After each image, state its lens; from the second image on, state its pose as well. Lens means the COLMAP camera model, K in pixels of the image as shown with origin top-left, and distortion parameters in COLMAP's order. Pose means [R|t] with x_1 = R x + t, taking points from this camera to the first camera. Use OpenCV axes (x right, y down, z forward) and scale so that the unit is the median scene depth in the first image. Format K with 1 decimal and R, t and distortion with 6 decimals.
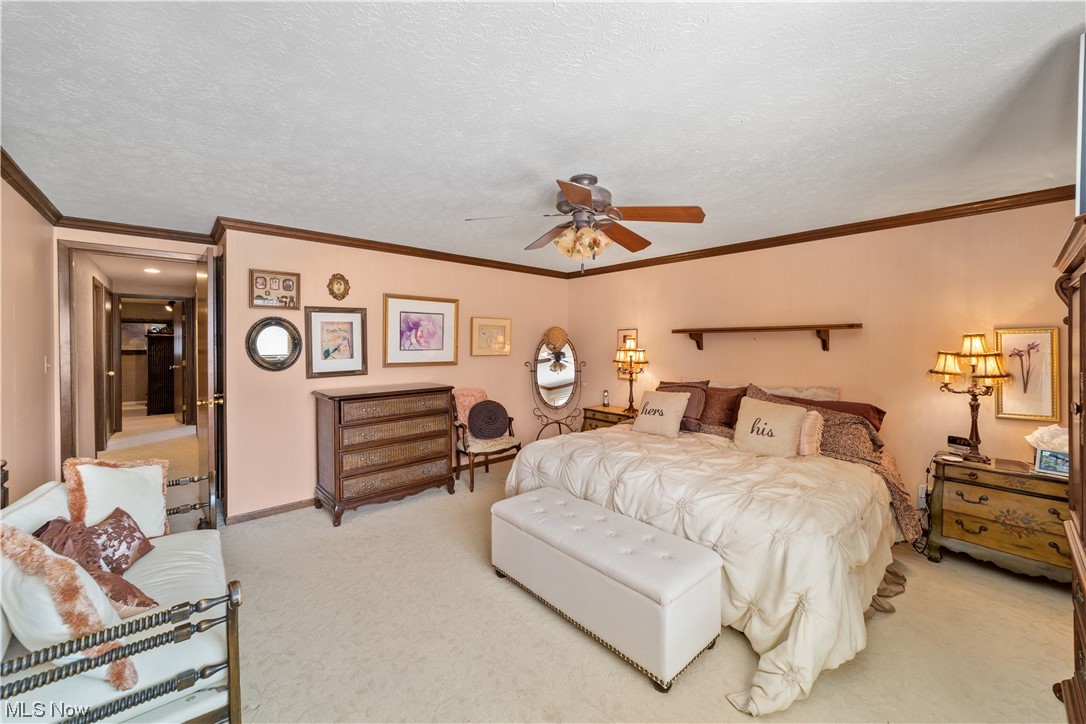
lens RADIAL K [[420.9, 0, 539.6], [0, 420.9, 343.2], [0, 0, 1]] dist [-0.009444, 0.004929]
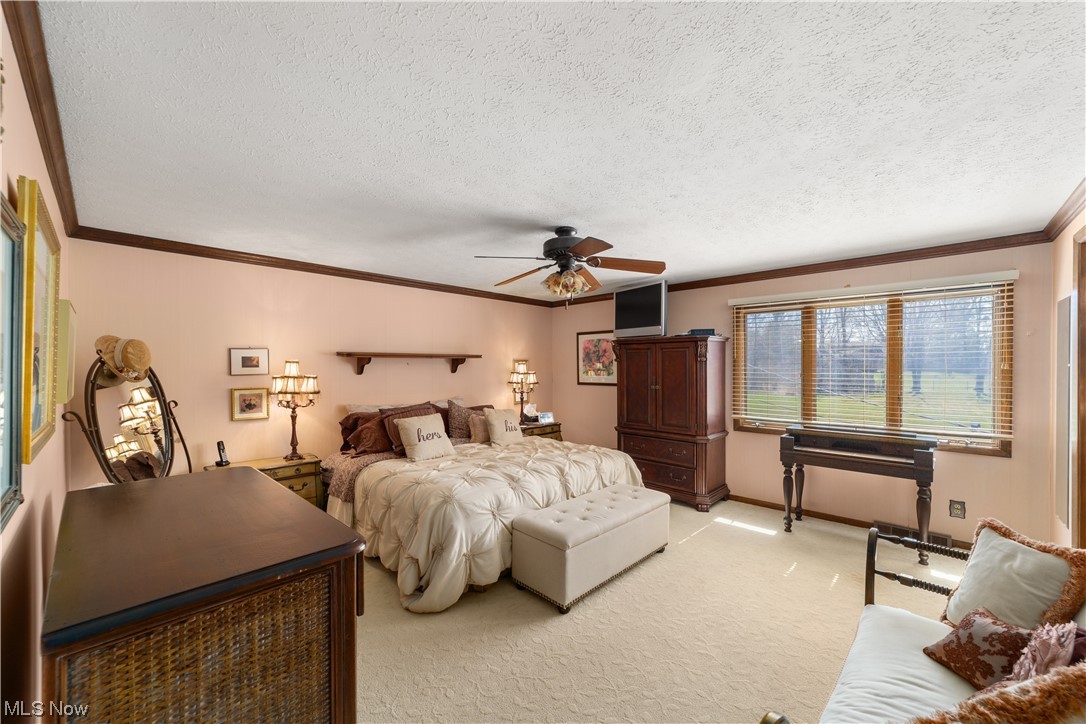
lens RADIAL K [[420.9, 0, 539.1], [0, 420.9, 366.1], [0, 0, 1]] dist [-0.009444, 0.004929]
pose [[-0.087377, 0.004981, 0.996163, -0.839560], [0.005380, 0.999975, -0.004528, 0.003602], [-0.996161, 0.004964, -0.087401, 0.927836]]
